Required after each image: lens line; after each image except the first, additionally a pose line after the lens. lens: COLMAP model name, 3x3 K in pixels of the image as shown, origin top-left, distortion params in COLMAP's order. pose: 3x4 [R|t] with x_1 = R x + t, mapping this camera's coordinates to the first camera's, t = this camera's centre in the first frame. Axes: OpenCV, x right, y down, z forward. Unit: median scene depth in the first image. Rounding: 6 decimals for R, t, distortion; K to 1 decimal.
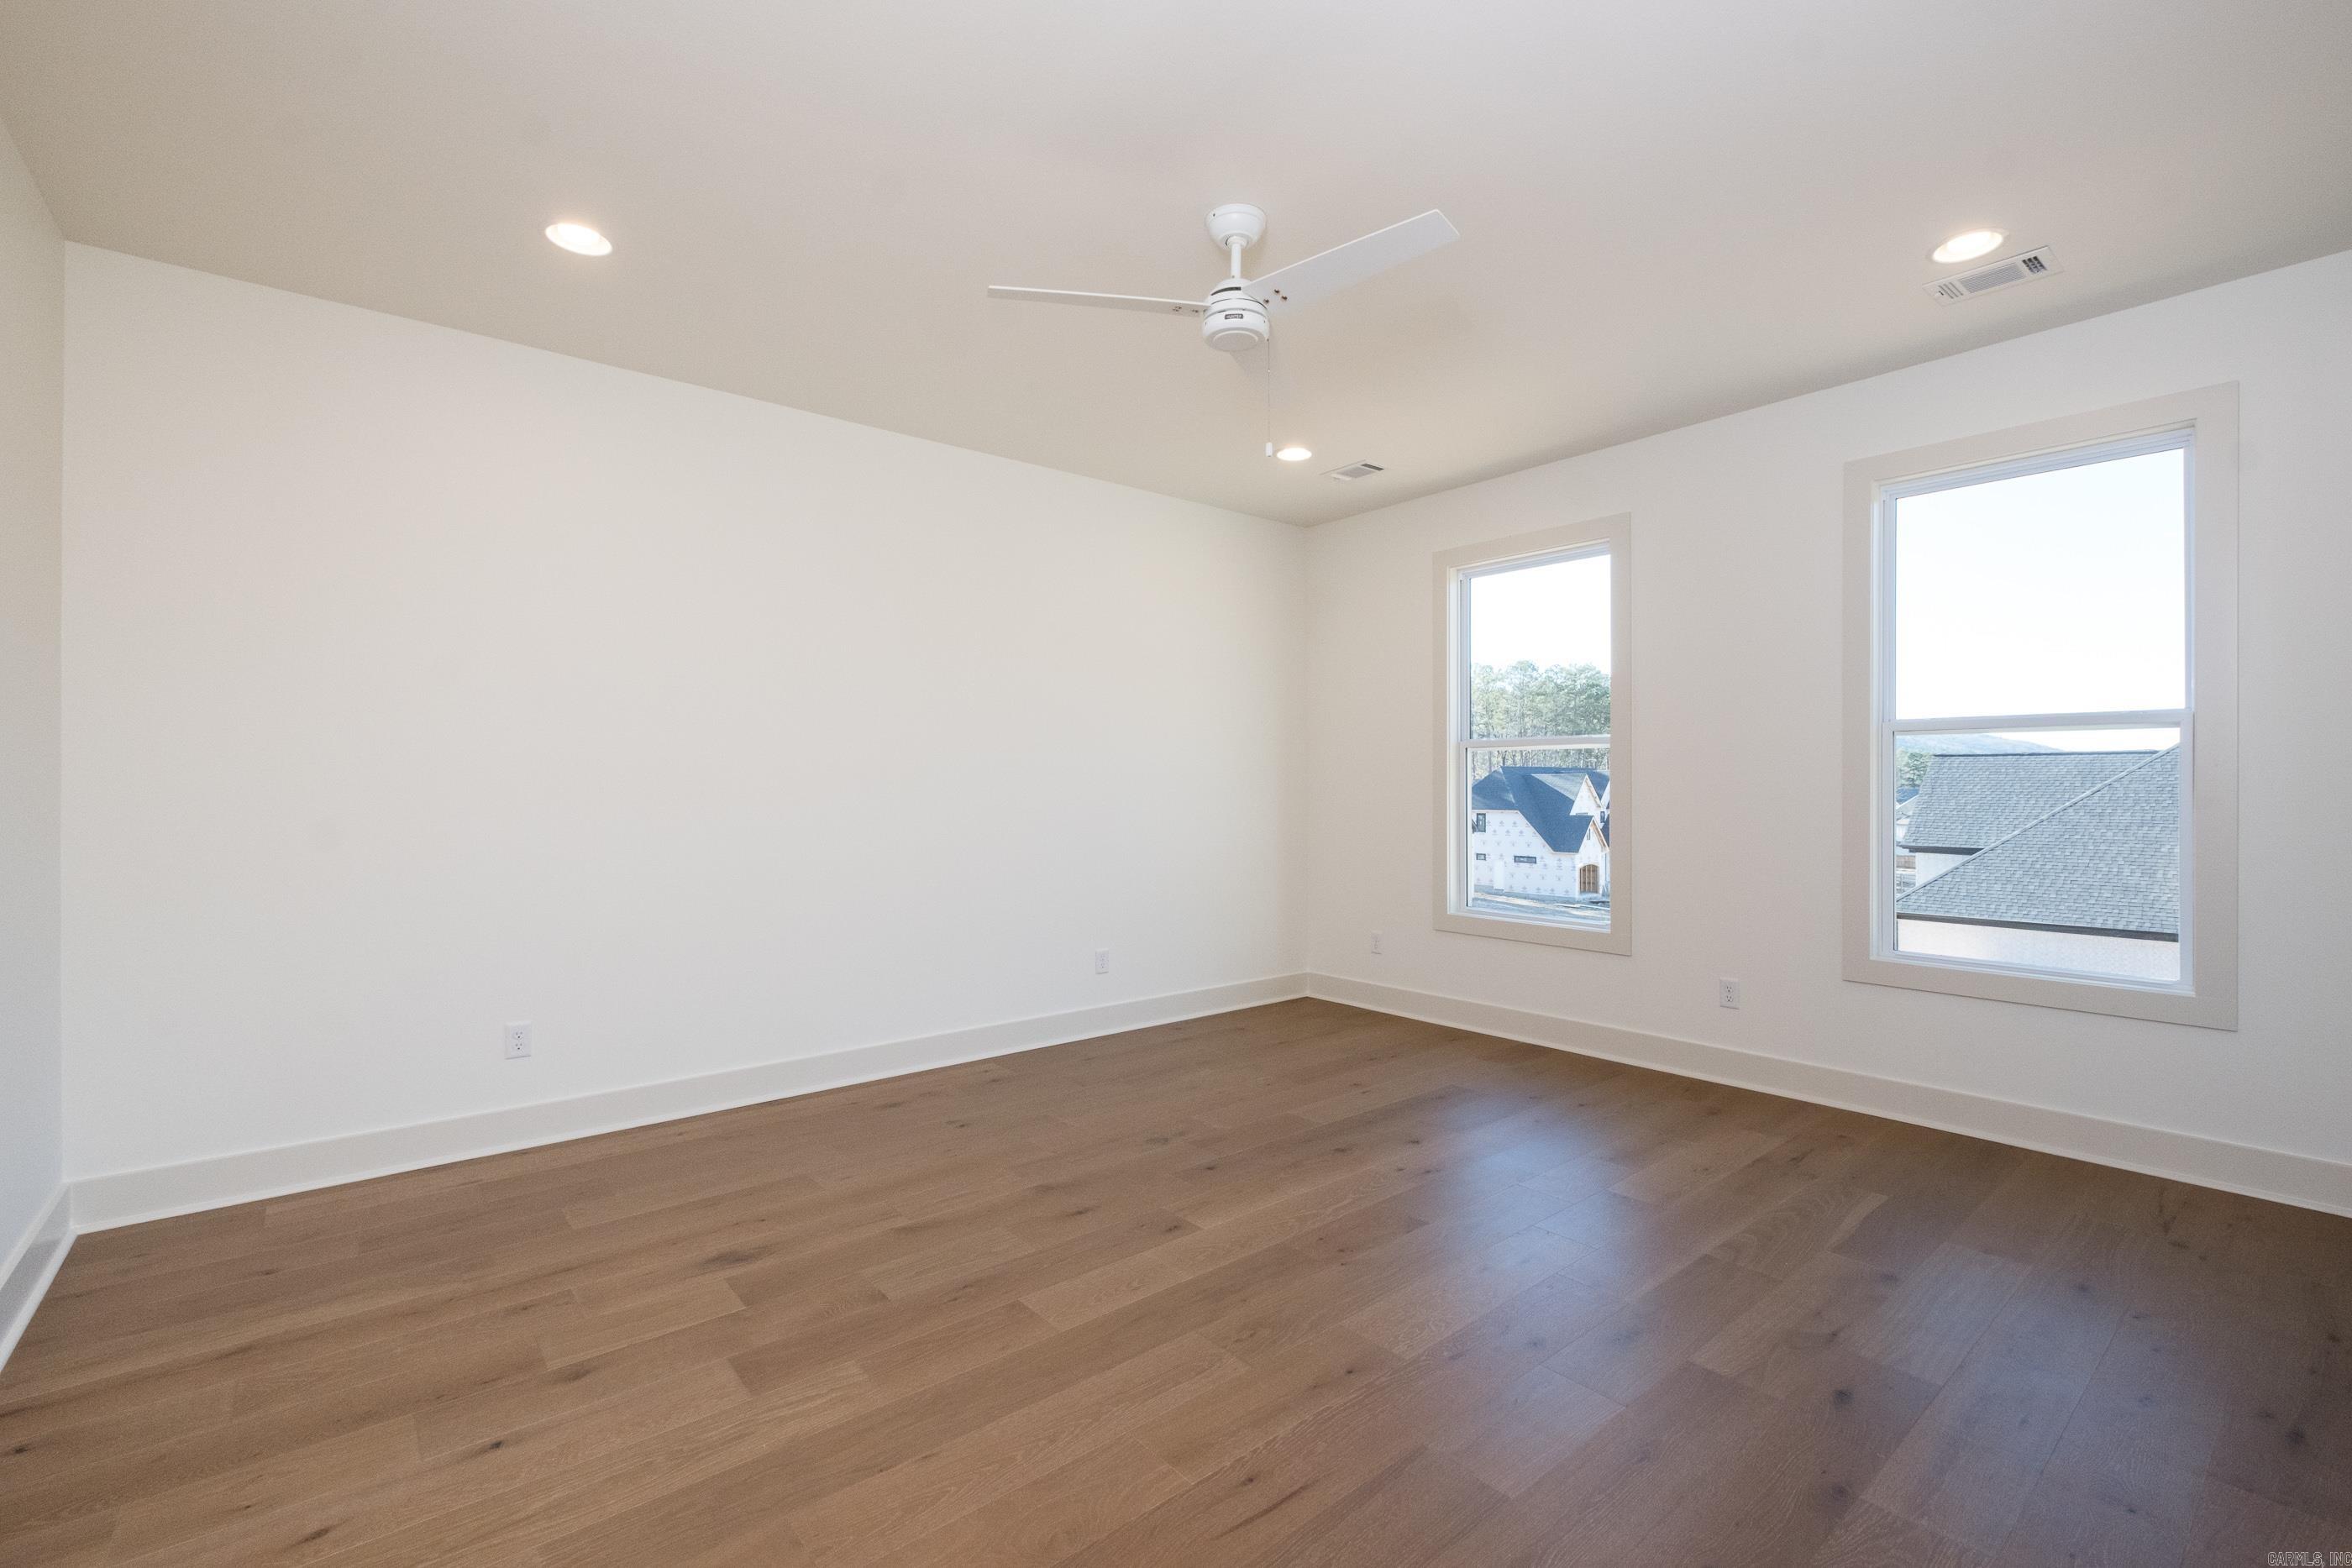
lens RADIAL K [[1051.7, 0, 1162.7], [0, 1051.7, 793.9], [0, 0, 1]] dist [-0.002876, -0.000375]
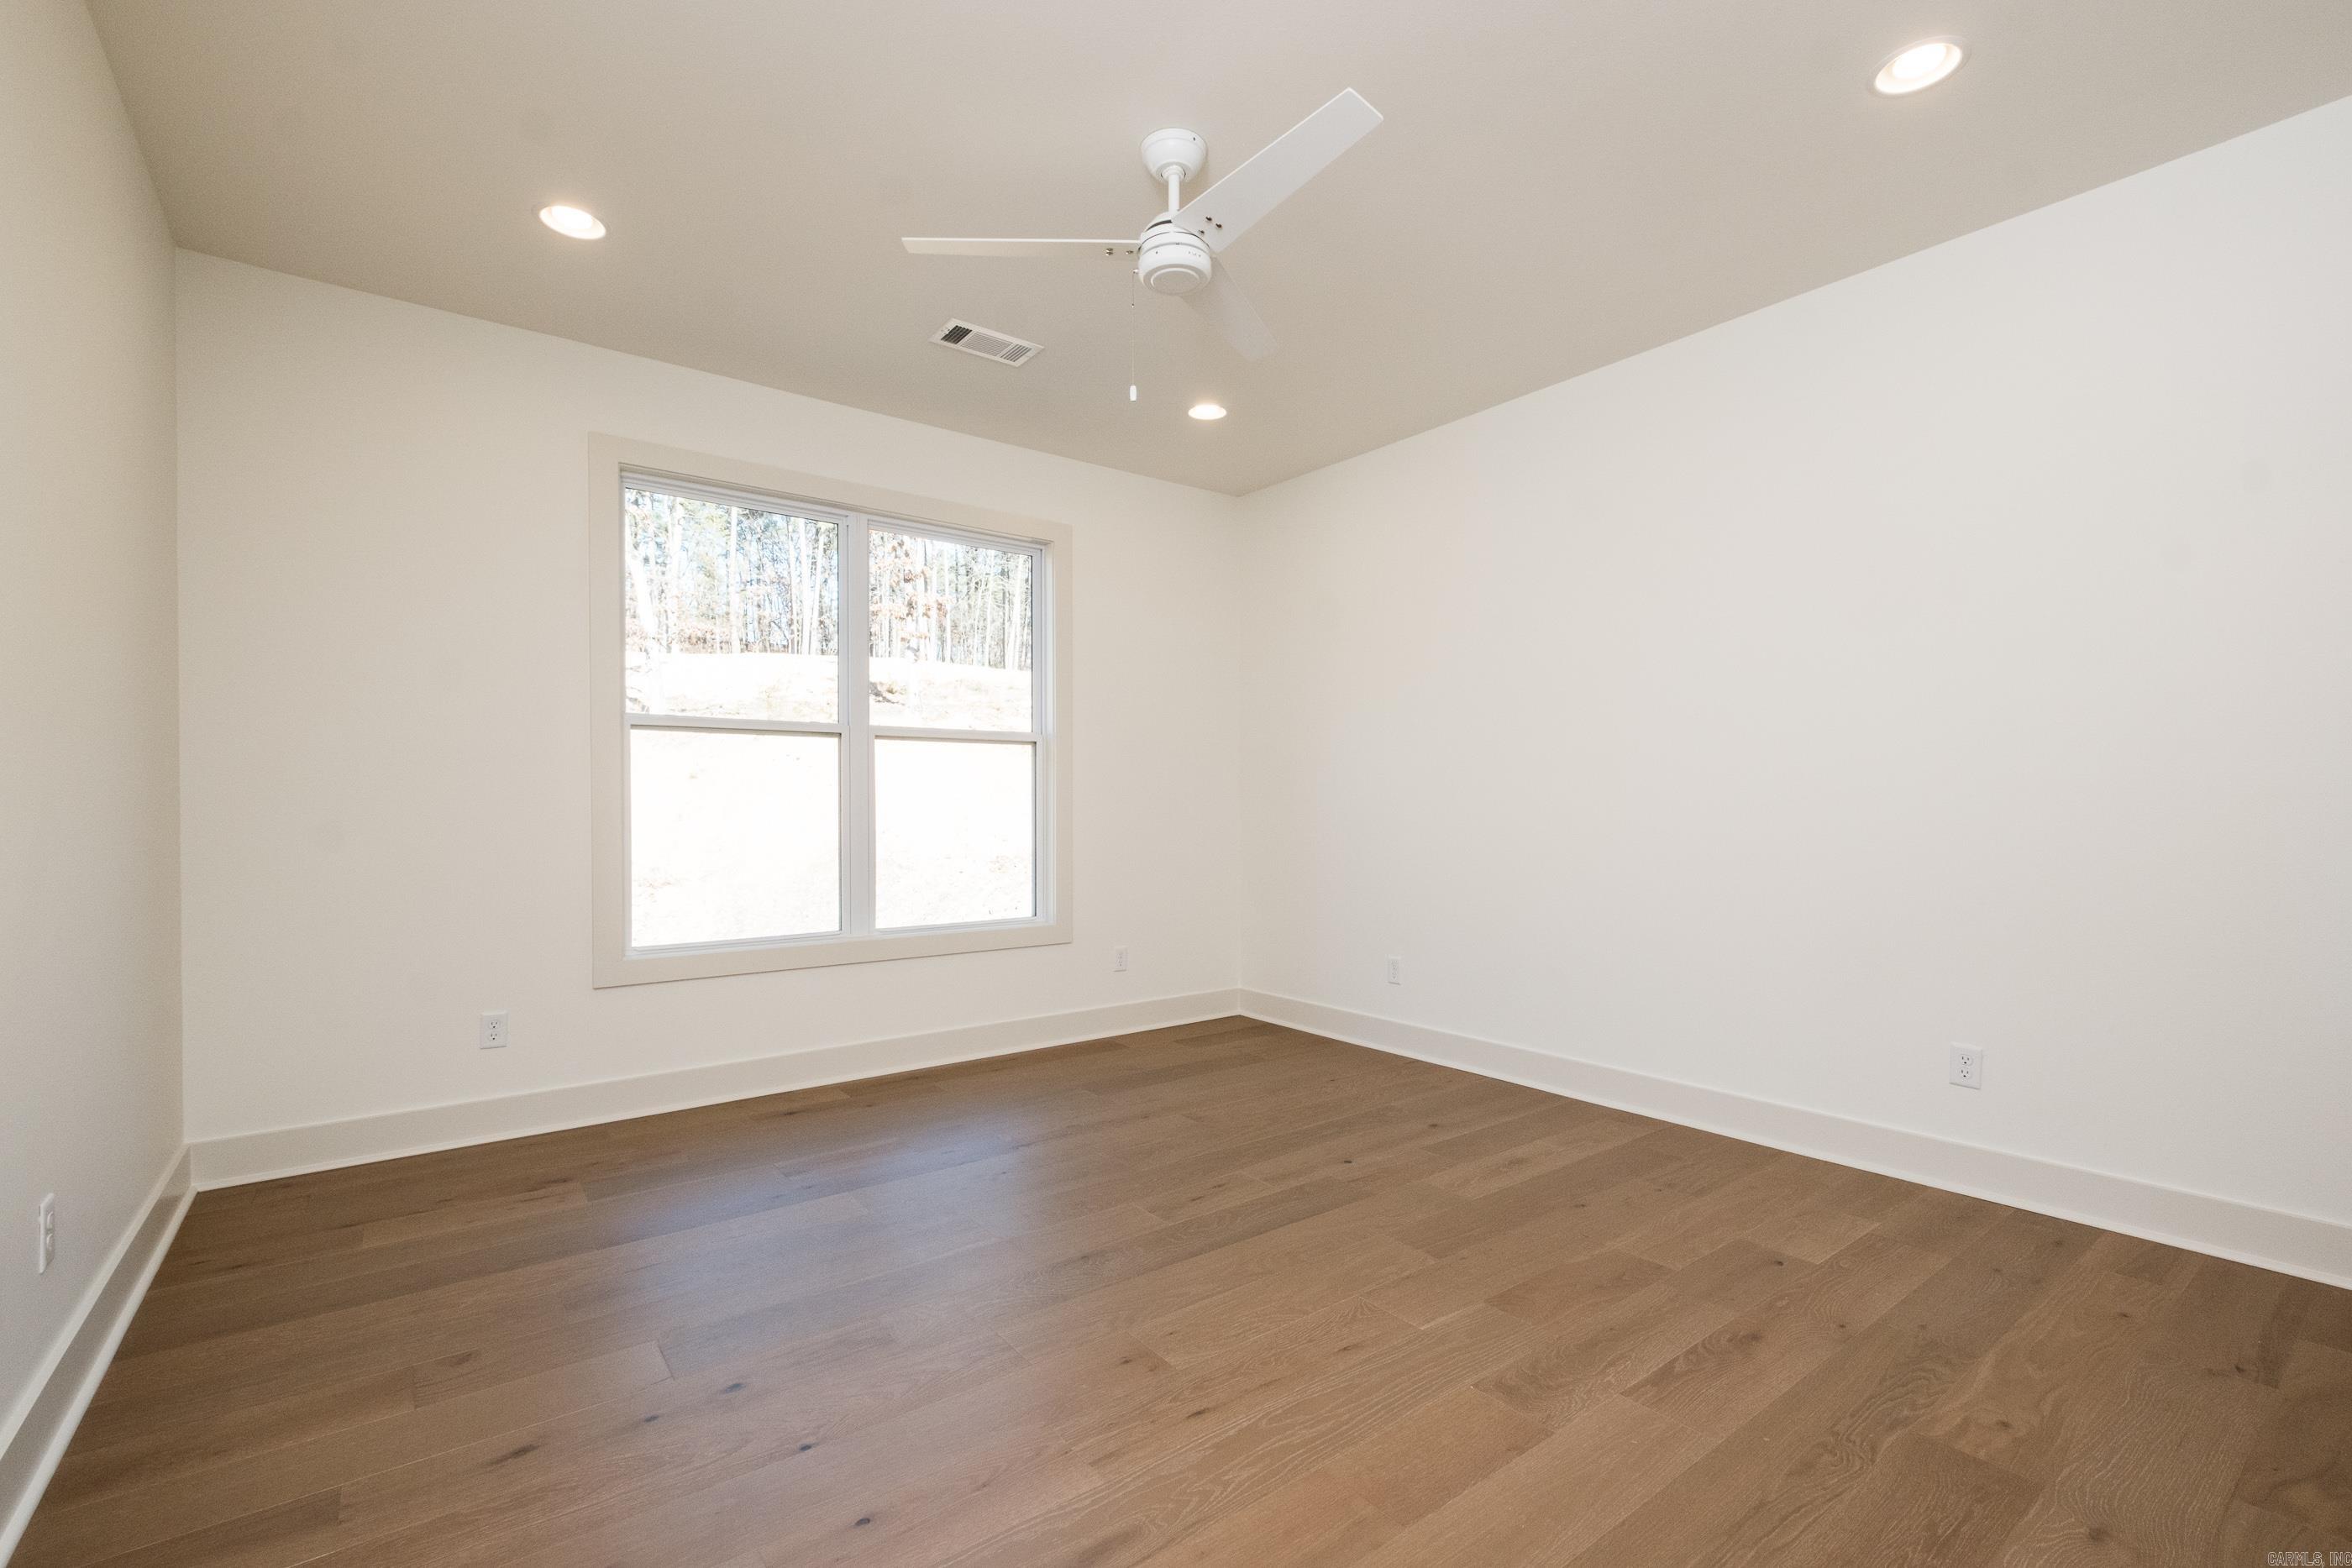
lens RADIAL K [[1051.7, 0, 1187.3], [0, 1051.7, 765.9], [0, 0, 1]] dist [-0.002876, -0.000375]
pose [[0.993338, -0.001821, -0.115221, 0.184037], [0.001217, 0.999985, -0.005314, -0.011270], [0.115229, 0.005138, 0.993326, 0.109412]]
